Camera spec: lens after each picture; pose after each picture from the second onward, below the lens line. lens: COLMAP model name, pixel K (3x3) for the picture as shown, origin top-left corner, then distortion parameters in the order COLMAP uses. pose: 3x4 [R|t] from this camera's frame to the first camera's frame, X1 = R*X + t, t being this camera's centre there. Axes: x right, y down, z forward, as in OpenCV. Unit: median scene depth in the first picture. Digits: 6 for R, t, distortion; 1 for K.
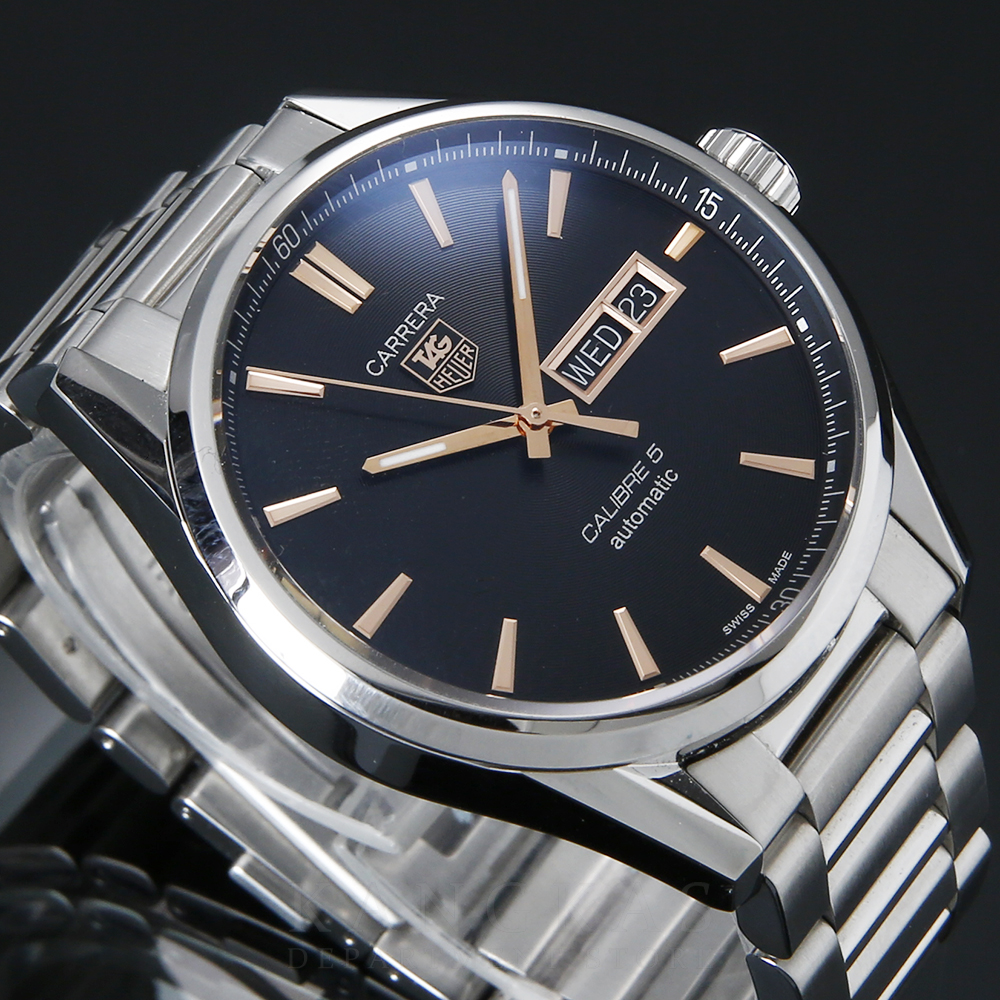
lens RADIAL K [[5764.4, 0, 500.0], [0, 5764.4, 500.0], [0, 0, 1]] dist [0.496515, 37.230336]
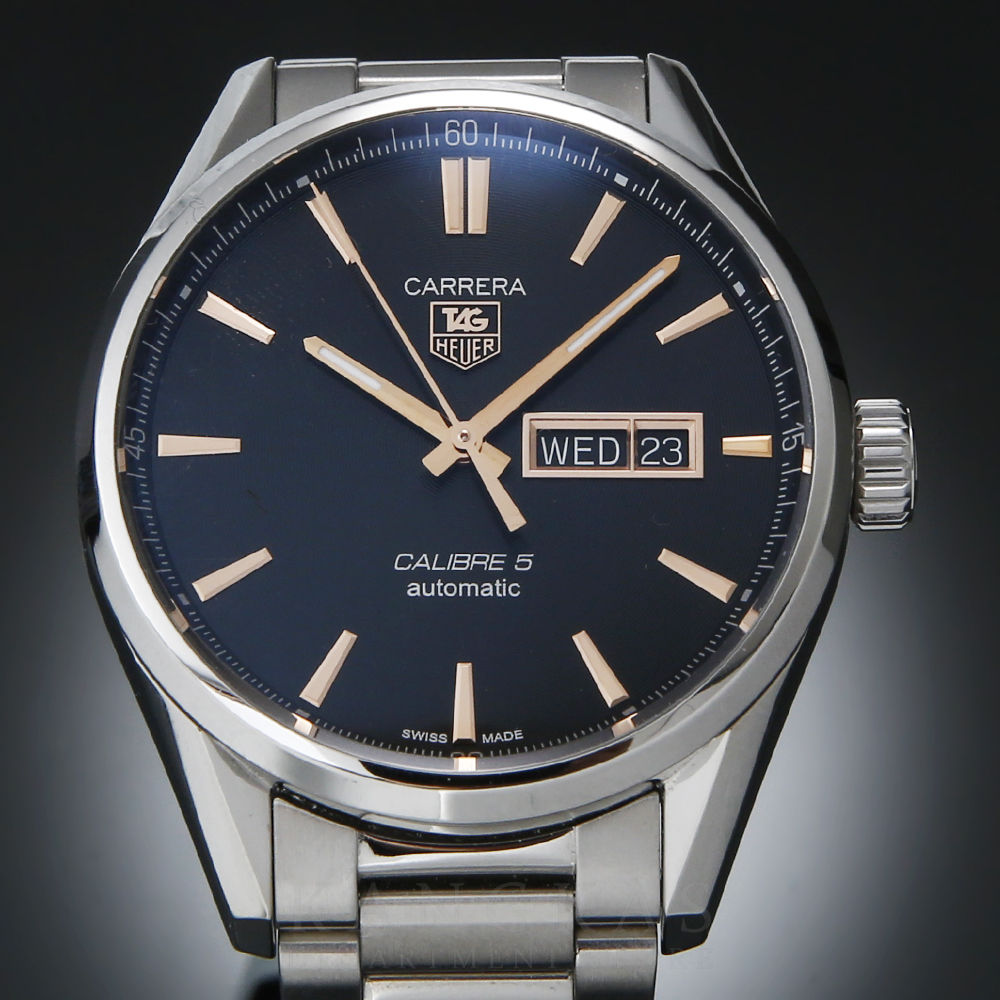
lens RADIAL K [[5764.4, 0, 500.0], [0, 5764.4, 500.0], [0, 0, 1]] dist [0.496515, 37.230336]
pose [[0.582361, 0.724910, -0.367915, 0.362412], [-0.707676, 0.674793, 0.209400, -0.208539], [0.400062, 0.138418, 0.905975, 0.147060]]
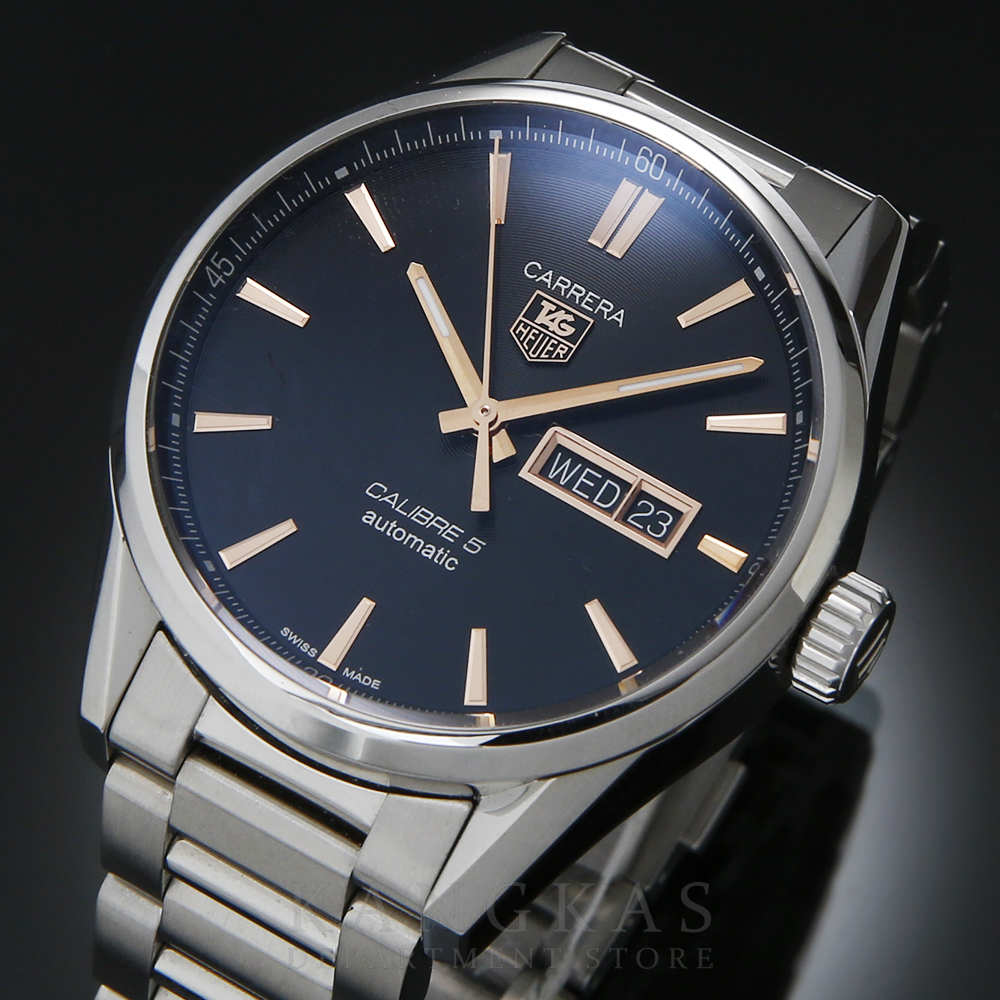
lens RADIAL K [[5764.4, 0, 500.0], [0, 5764.4, 500.0], [0, 0, 1]] dist [0.496515, 37.230336]
pose [[0.048962, 0.864457, -0.500316, 0.501931], [-0.868611, 0.284136, 0.405934, -0.404569], [0.493070, 0.414705, 0.764788, 0.262975]]
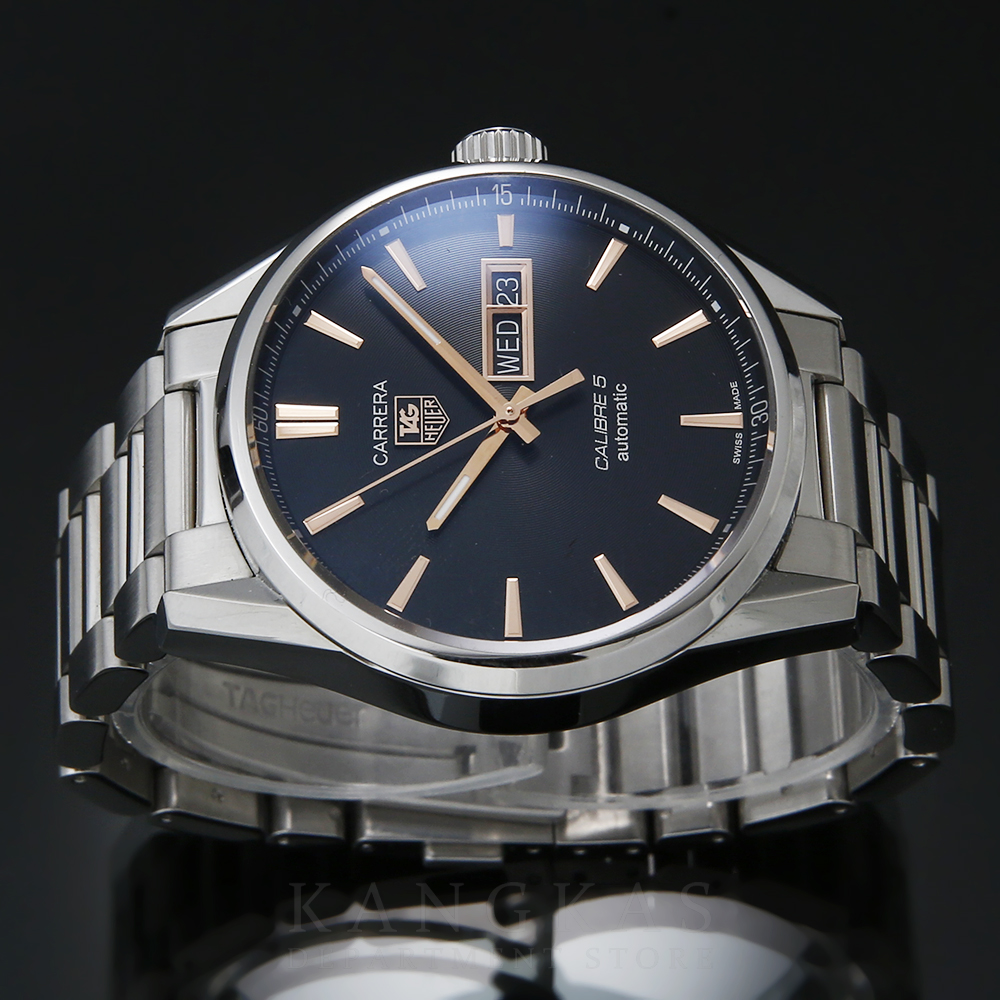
lens RADIAL K [[5764.4, 0, 500.0], [0, 5764.4, 500.0], [0, 0, 1]] dist [0.496515, 37.230336]
pose [[0.794459, -0.593025, 0.130979, -0.168309], [0.586885, 0.805135, 0.085582, -0.106519], [-0.156208, 0.008878, 0.987684, -0.225137]]
